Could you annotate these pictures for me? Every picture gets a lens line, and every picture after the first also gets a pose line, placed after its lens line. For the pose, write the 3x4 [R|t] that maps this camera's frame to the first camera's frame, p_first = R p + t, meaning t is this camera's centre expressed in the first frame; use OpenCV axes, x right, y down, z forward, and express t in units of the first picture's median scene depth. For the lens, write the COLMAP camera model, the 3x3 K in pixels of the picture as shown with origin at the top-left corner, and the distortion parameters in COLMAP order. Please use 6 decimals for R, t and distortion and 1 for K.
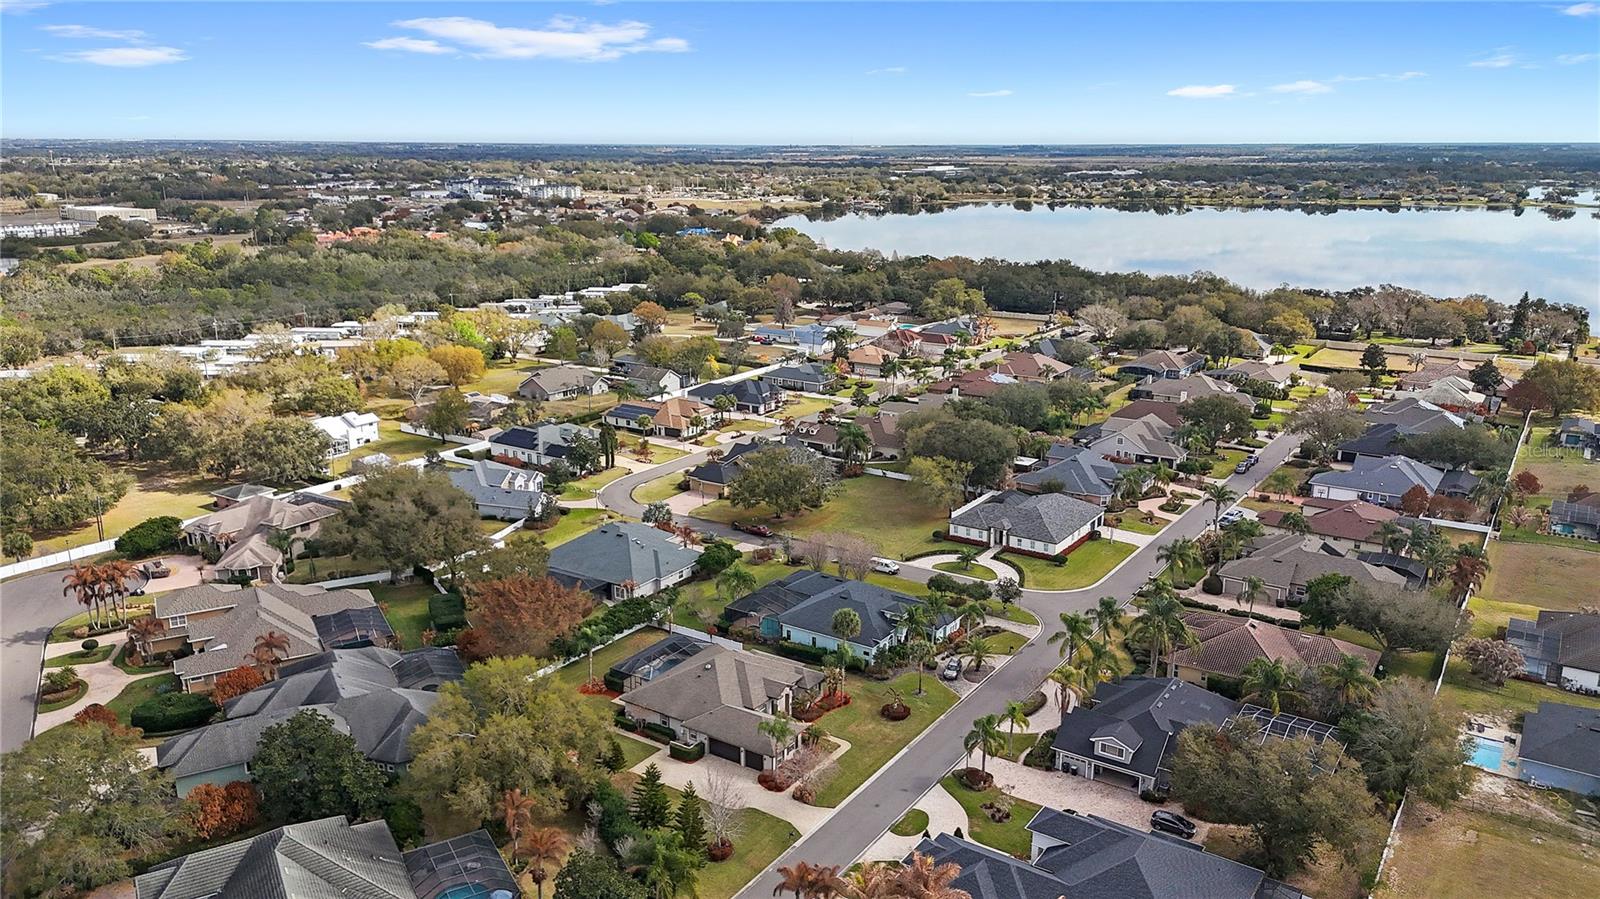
lens RADIAL K [[1168.2, 0, 800.0], [0, 1168.2, 449.5], [0, 0, 1]] dist [0.099894, -0.112941]
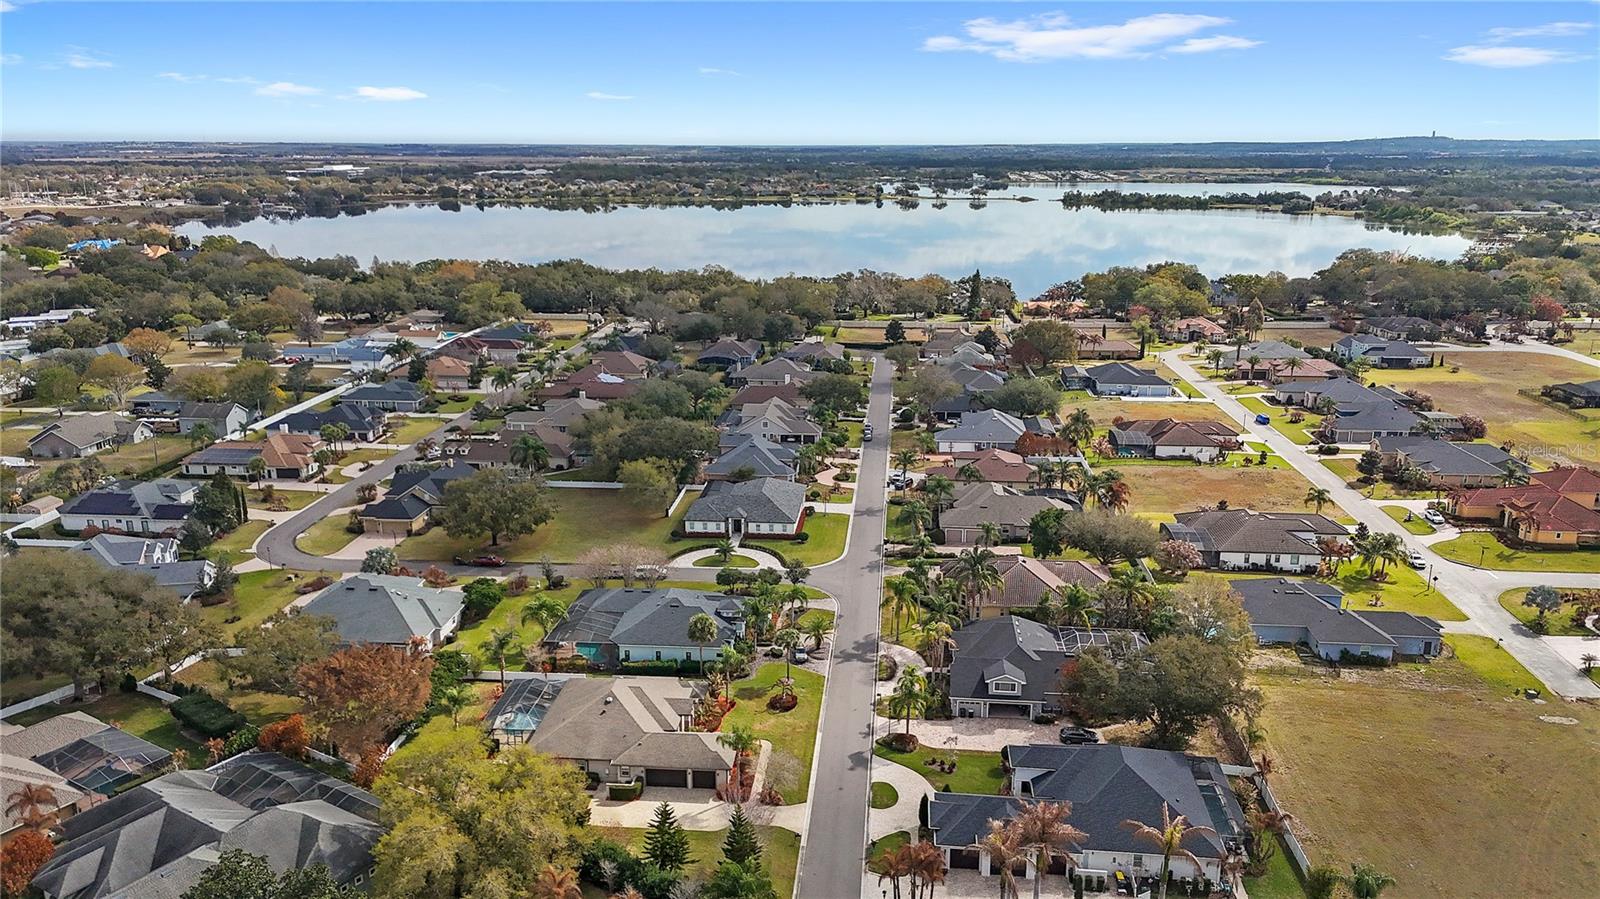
lens RADIAL K [[1168.2, 0, 800.0], [0, 1168.2, 449.5], [0, 0, 1]] dist [0.099894, -0.112941]
pose [[0.877664, -0.123168, 0.463180, -0.195943], [0.122937, 0.991936, 0.030825, -0.013442], [-0.463242, 0.029888, 0.885728, 0.046871]]
